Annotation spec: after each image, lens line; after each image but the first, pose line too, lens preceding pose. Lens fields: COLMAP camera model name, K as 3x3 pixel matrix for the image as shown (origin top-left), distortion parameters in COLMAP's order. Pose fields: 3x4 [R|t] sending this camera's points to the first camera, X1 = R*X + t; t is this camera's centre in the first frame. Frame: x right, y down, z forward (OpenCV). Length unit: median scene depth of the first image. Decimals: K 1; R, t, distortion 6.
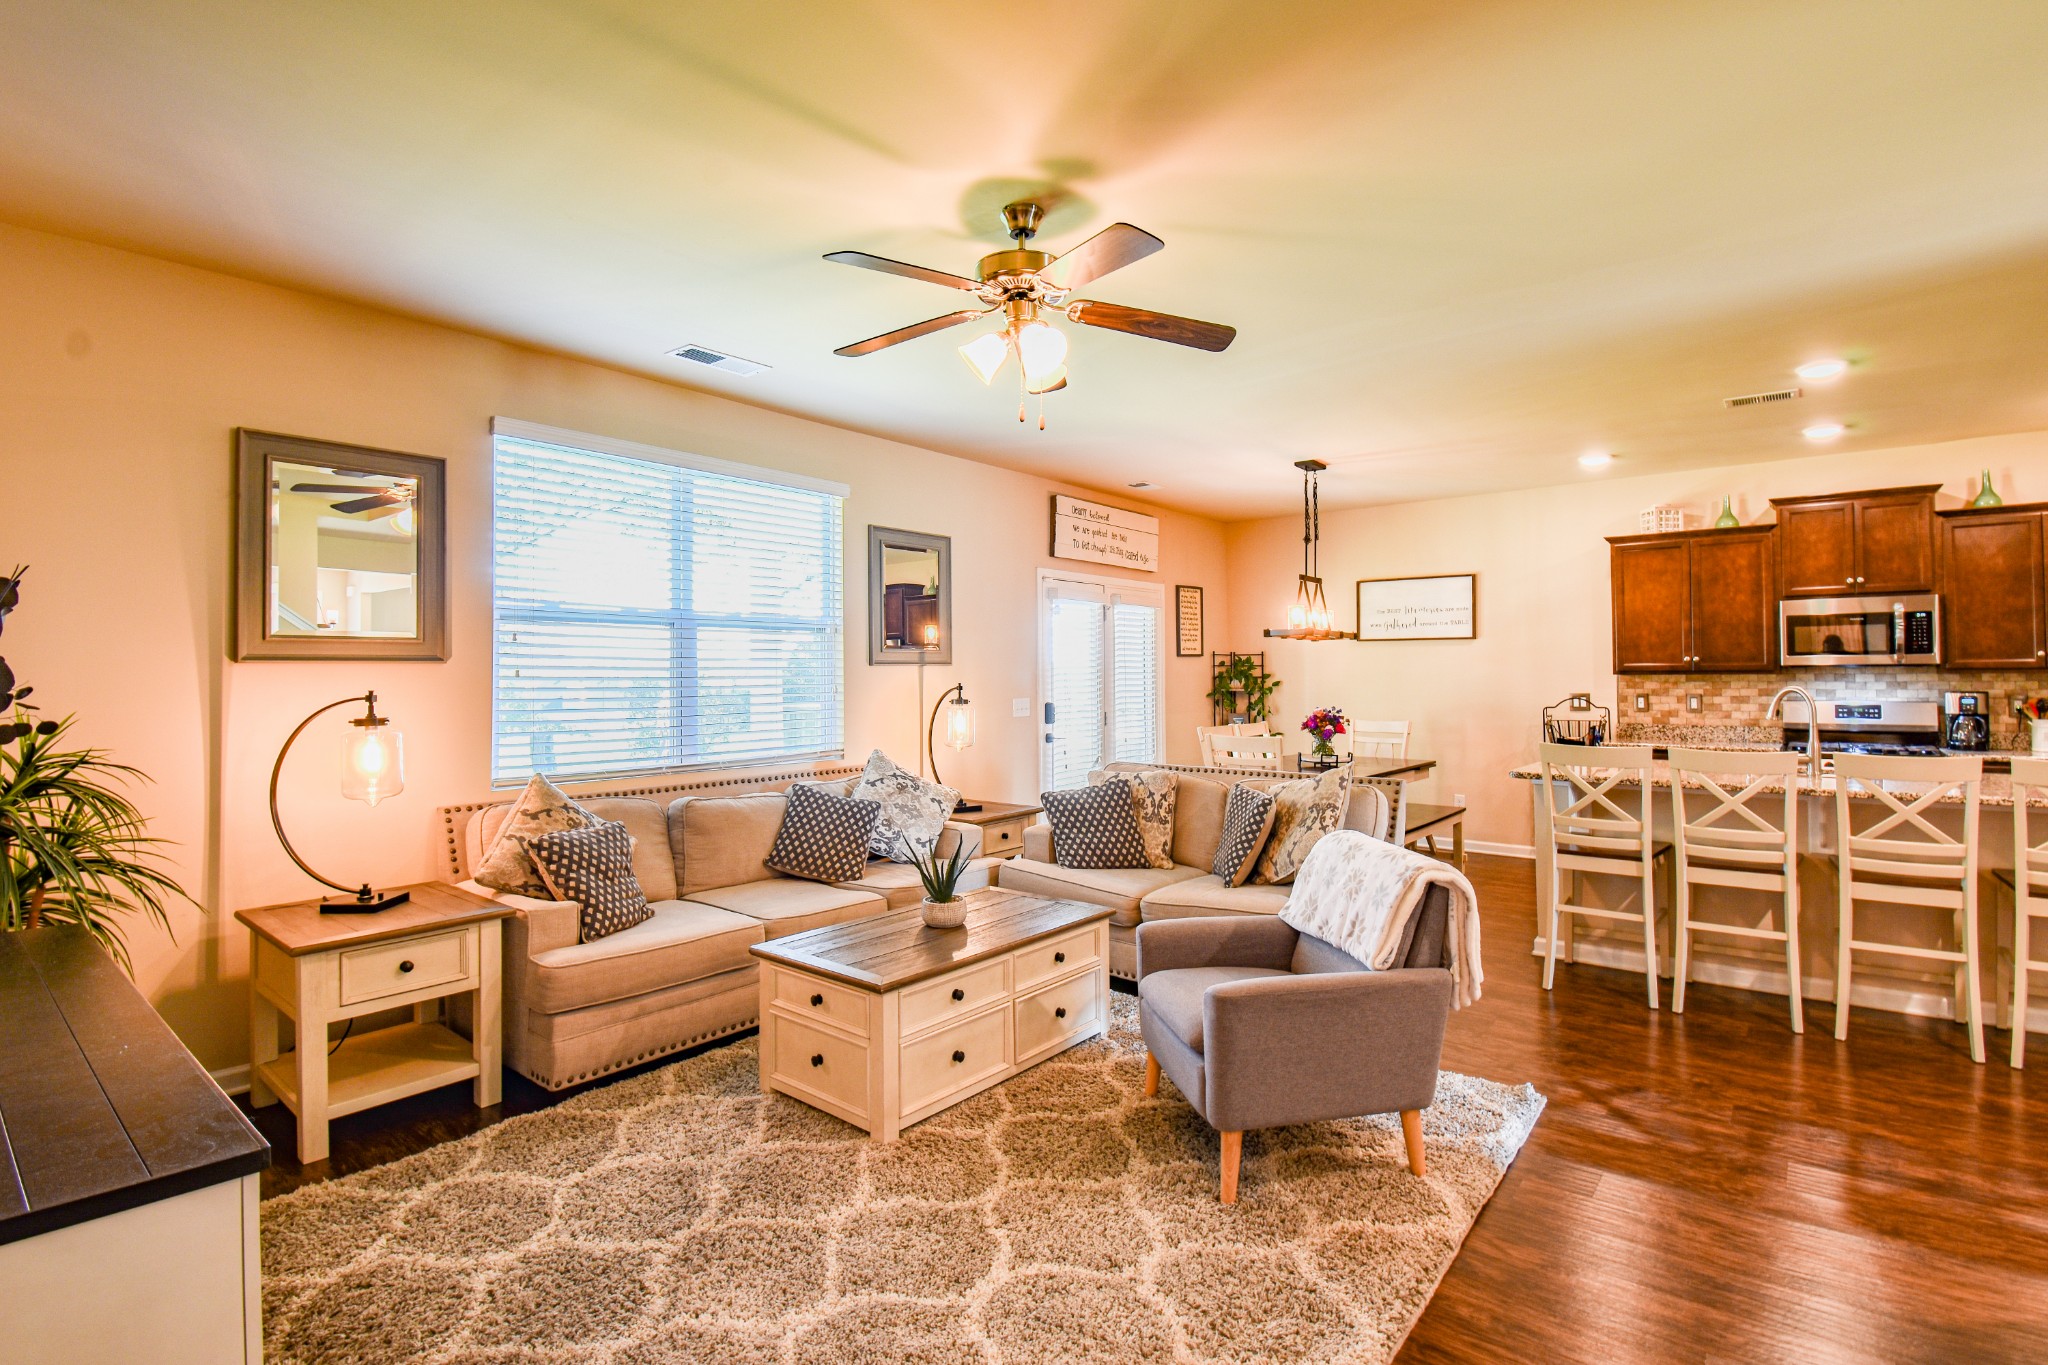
lens RADIAL K [[963.7, 0, 1026.7], [0, 963.7, 659.1], [0, 0, 1]] dist [0.010219, -0.024220]
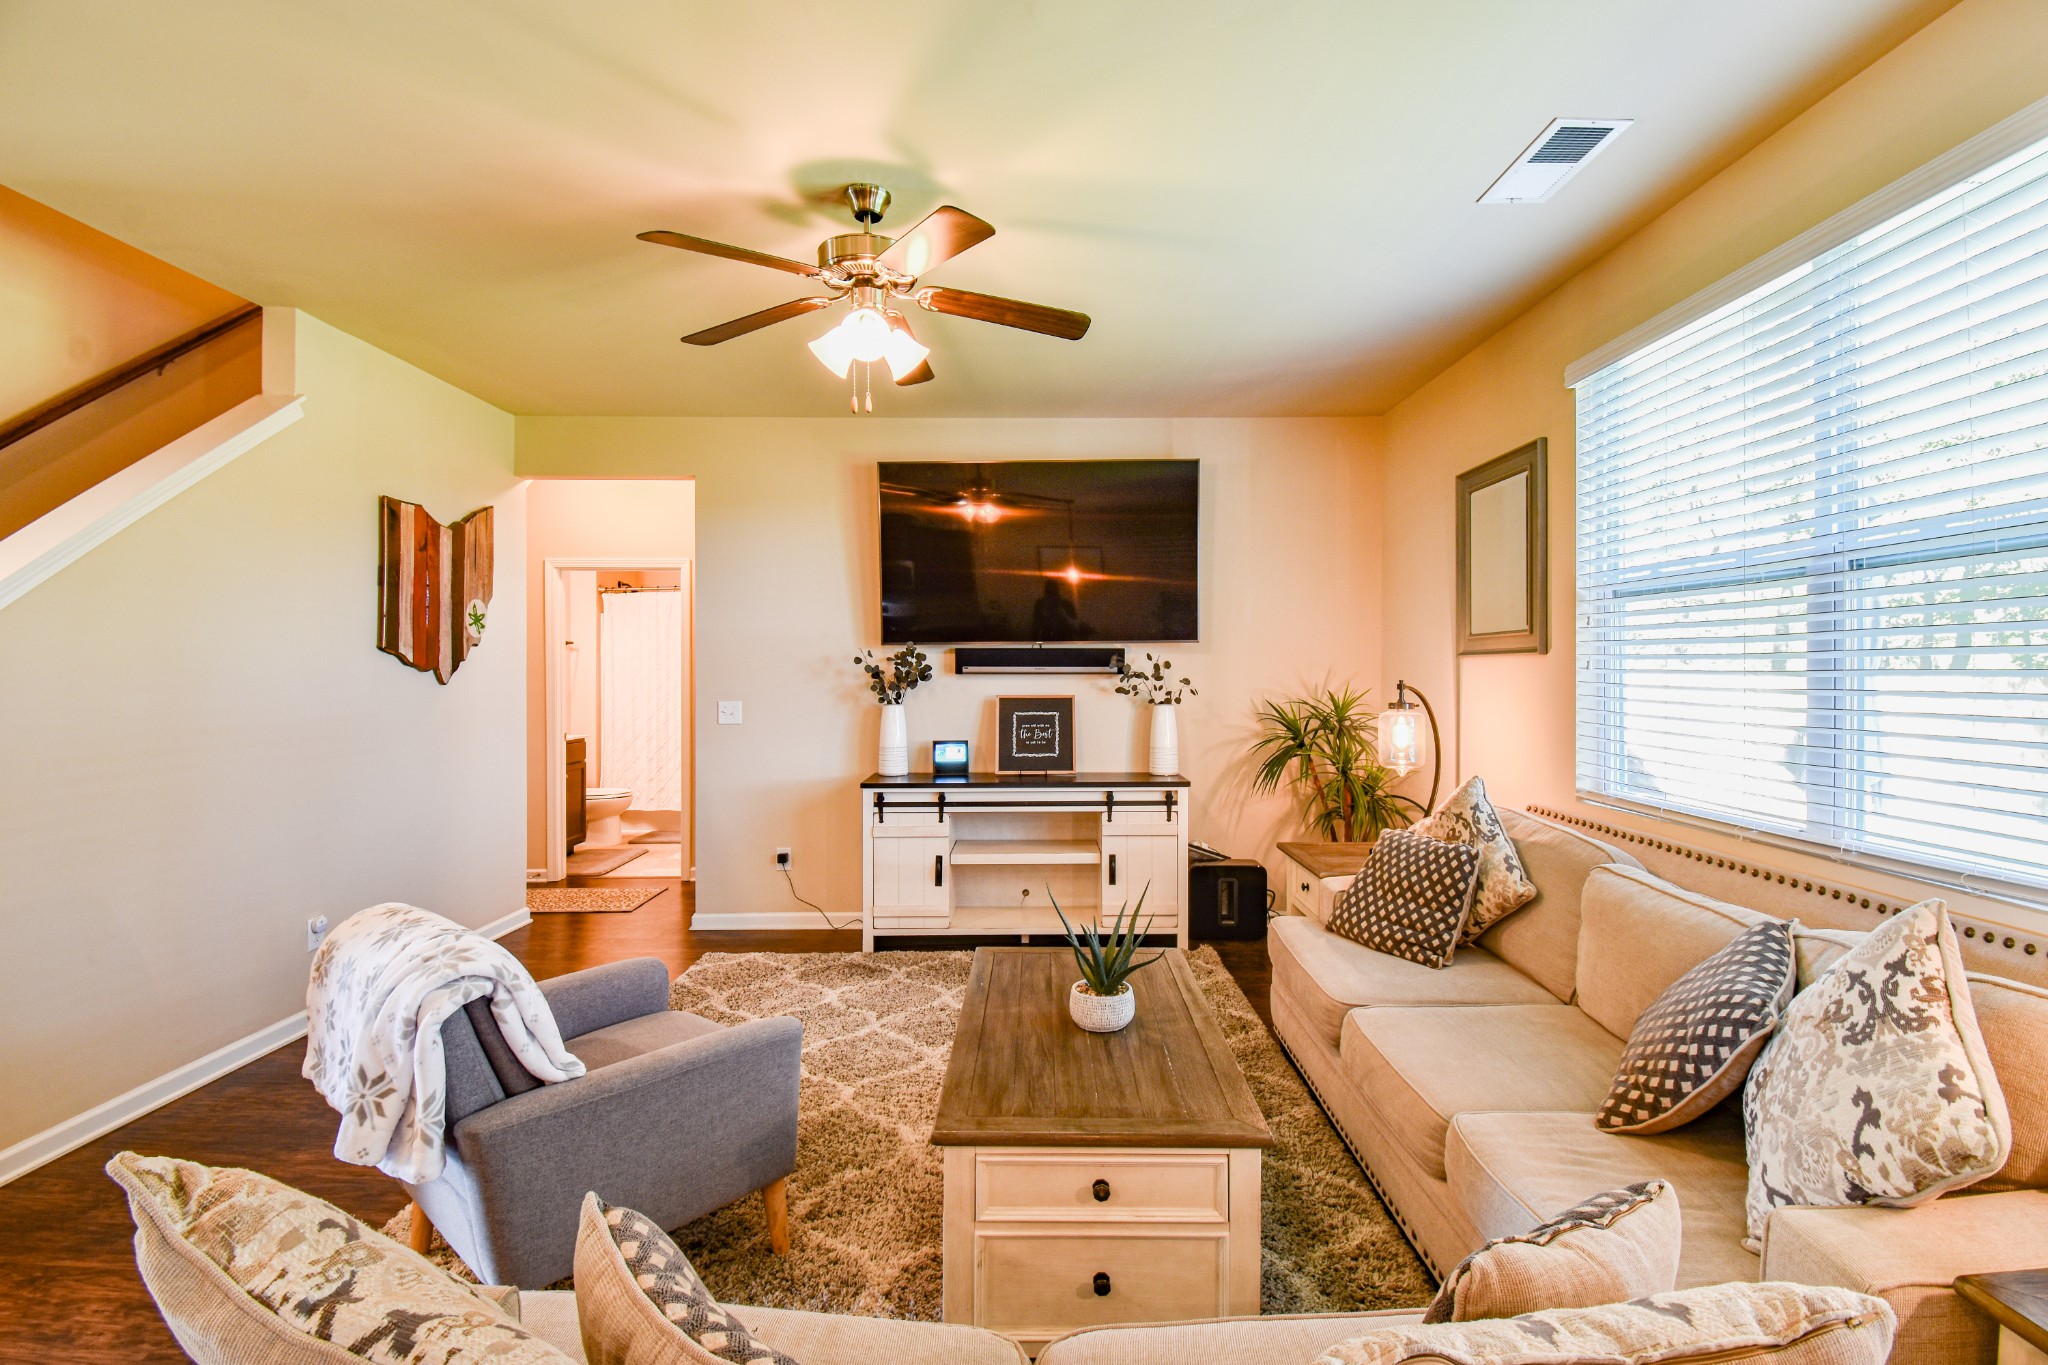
lens RADIAL K [[902.1, 0, 1027.3], [0, 902.1, 673.9], [0, 0, 1]] dist [0.040744, -0.023922]
pose [[-0.776798, 0.009164, -0.629683, 0.215532], [0.016450, 0.999848, -0.005743, 0.012134], [0.629535, -0.014819, -0.776831, 0.839082]]
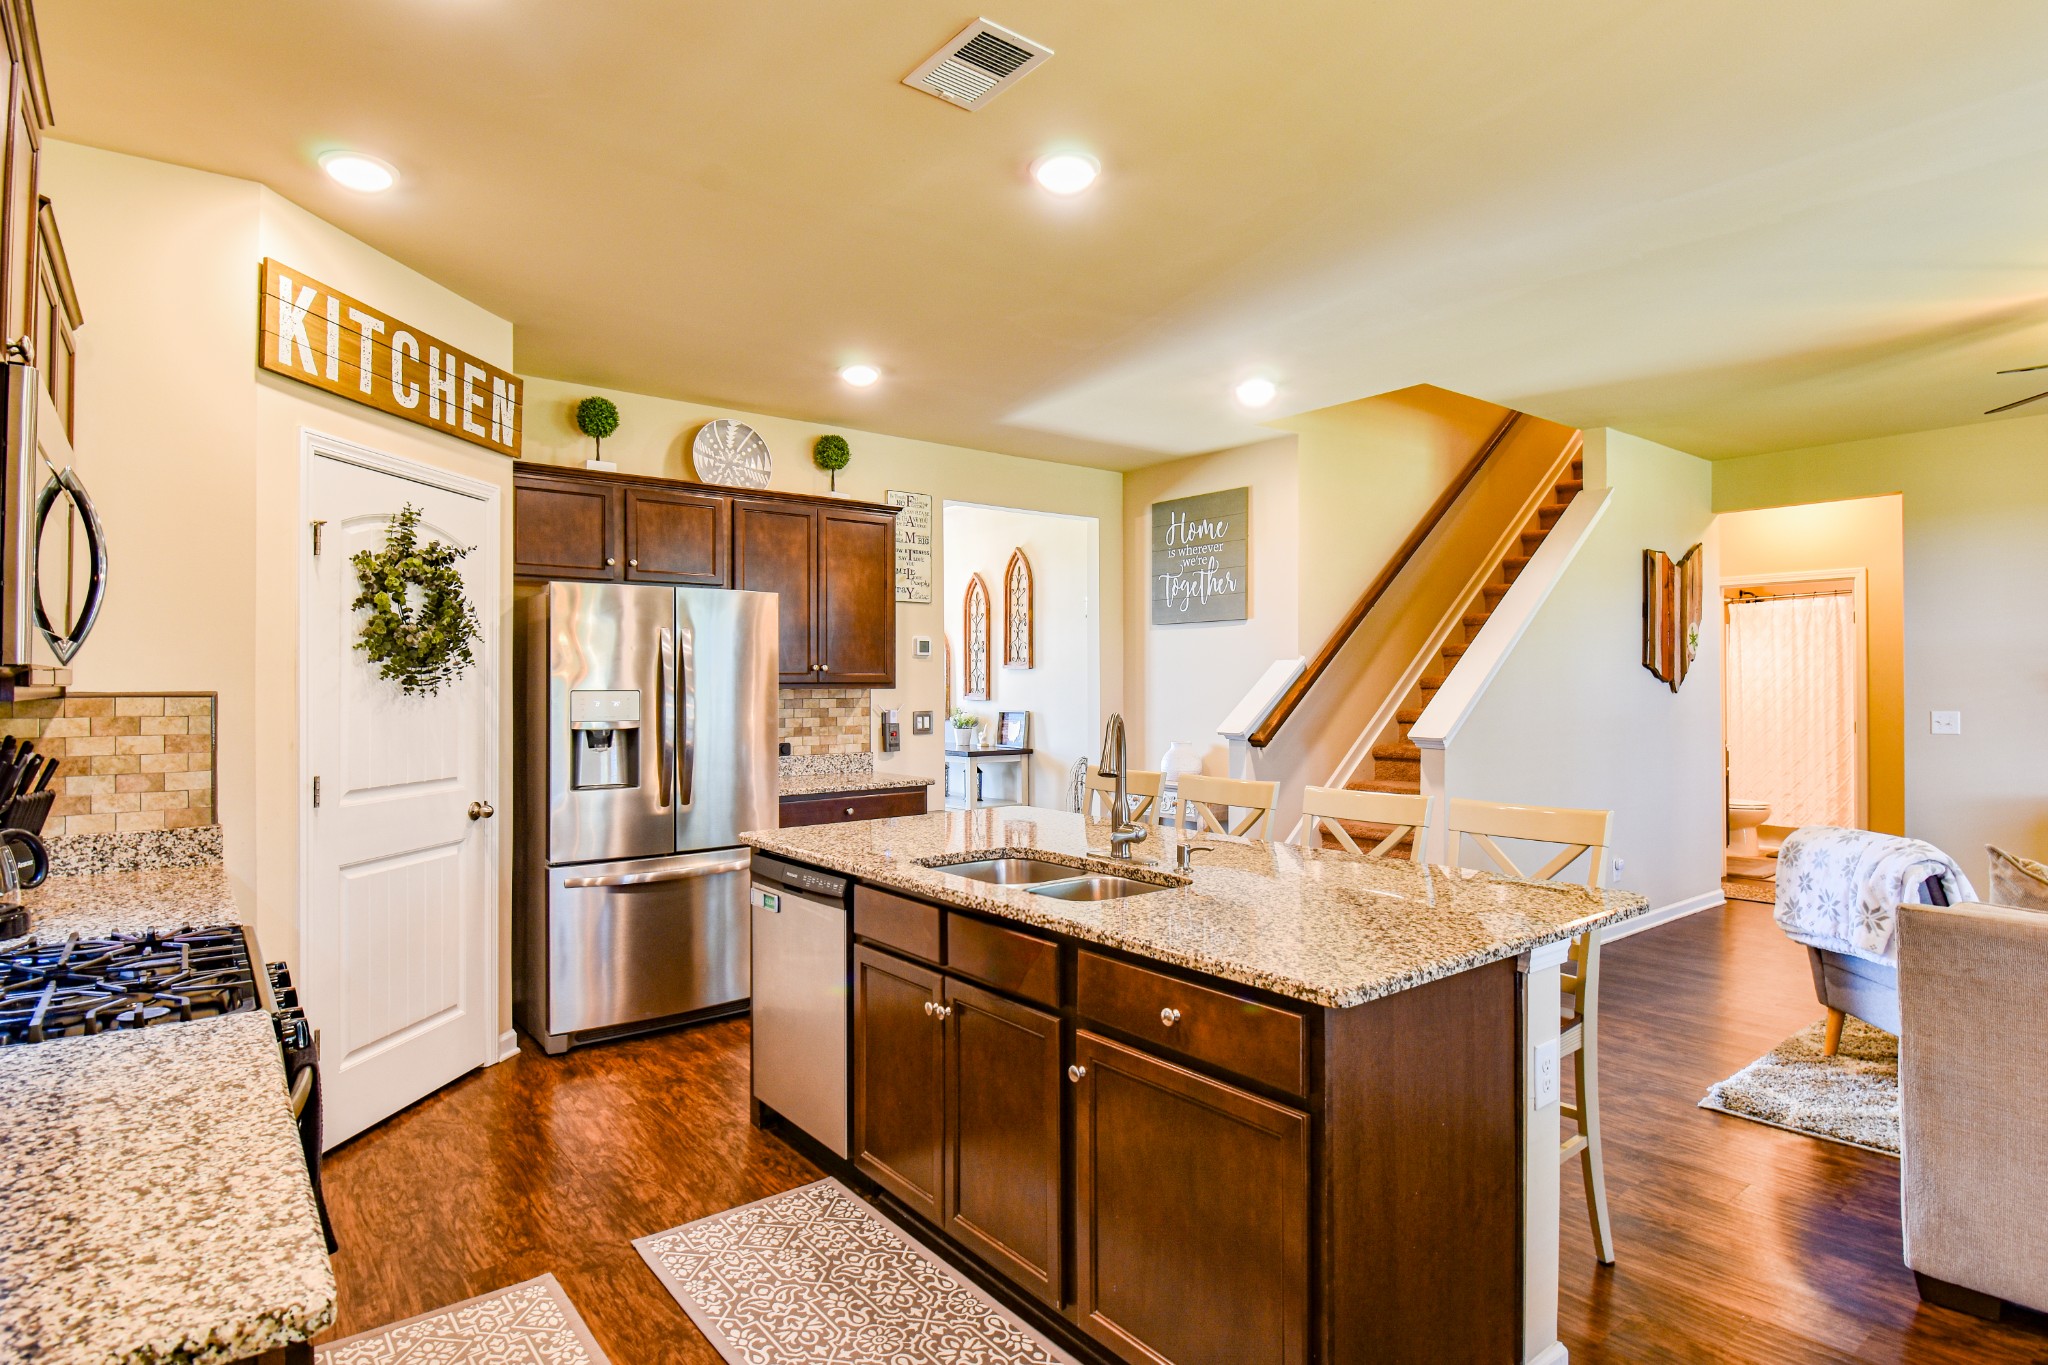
lens RADIAL K [[1077.3, 0, 1024.0], [0, 1077.3, 682.5], [0, 0, 1]] dist [0.001076, -0.015250]
pose [[-0.975774, 0.010003, 0.218551, 0.506333], [0.005770, 0.999783, -0.019998, 0.016016], [-0.218704, -0.018253, -0.975621, 1.153933]]
